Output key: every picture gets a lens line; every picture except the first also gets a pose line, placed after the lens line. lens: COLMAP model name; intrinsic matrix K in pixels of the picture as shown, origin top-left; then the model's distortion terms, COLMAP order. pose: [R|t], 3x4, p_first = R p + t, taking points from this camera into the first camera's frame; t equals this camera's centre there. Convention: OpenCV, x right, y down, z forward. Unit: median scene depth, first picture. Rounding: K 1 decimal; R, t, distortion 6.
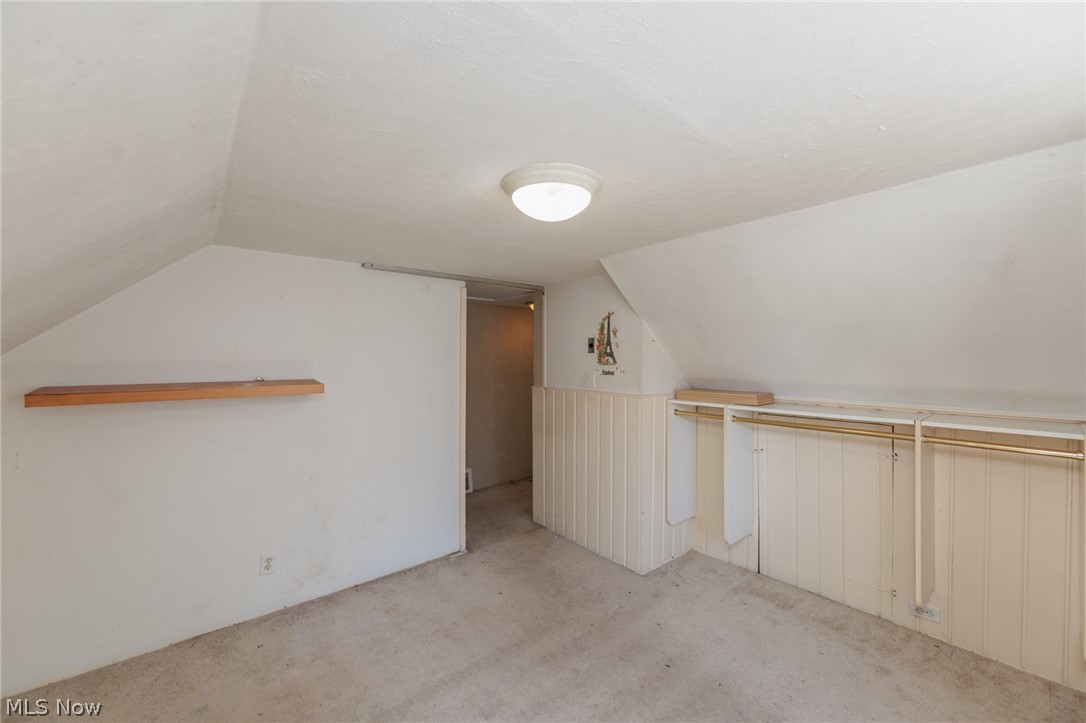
lens RADIAL K [[423.4, 0, 548.6], [0, 423.4, 361.4], [0, 0, 1]] dist [-0.002640, -0.000709]
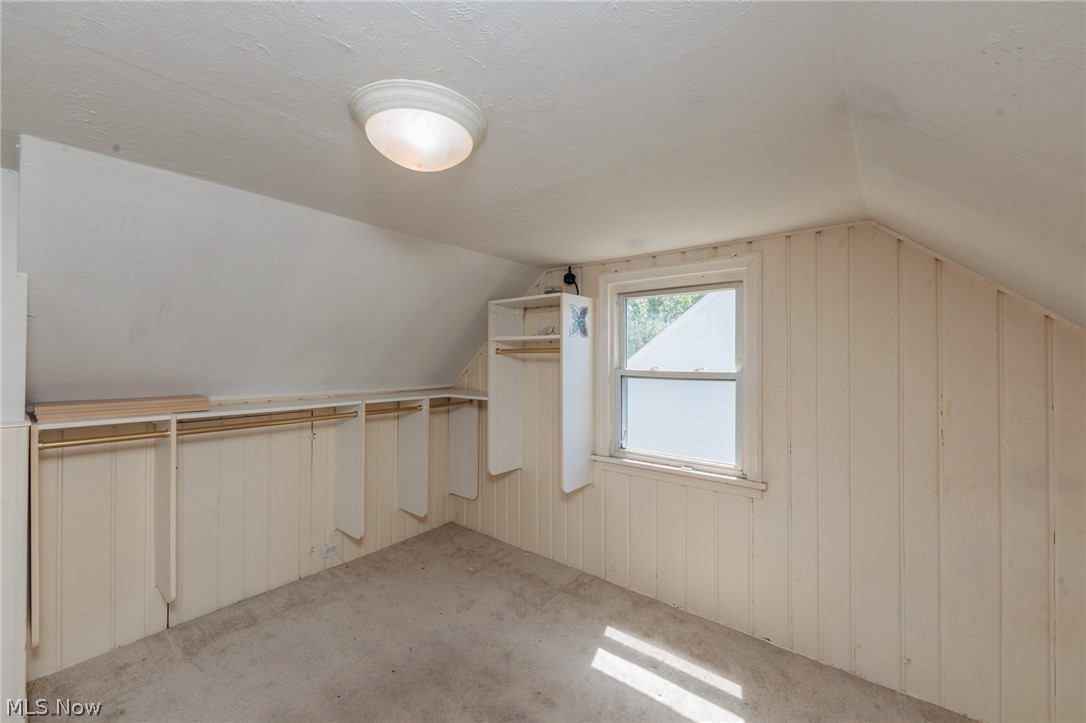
lens RADIAL K [[423.4, 0, 550.6], [0, 423.4, 357.4], [0, 0, 1]] dist [-0.002640, -0.000709]
pose [[-0.189935, -0.002289, 0.981794, -0.482504], [-0.005380, 0.999985, 0.001291, -0.003732], [-0.981782, -0.005036, -0.189944, 0.555520]]
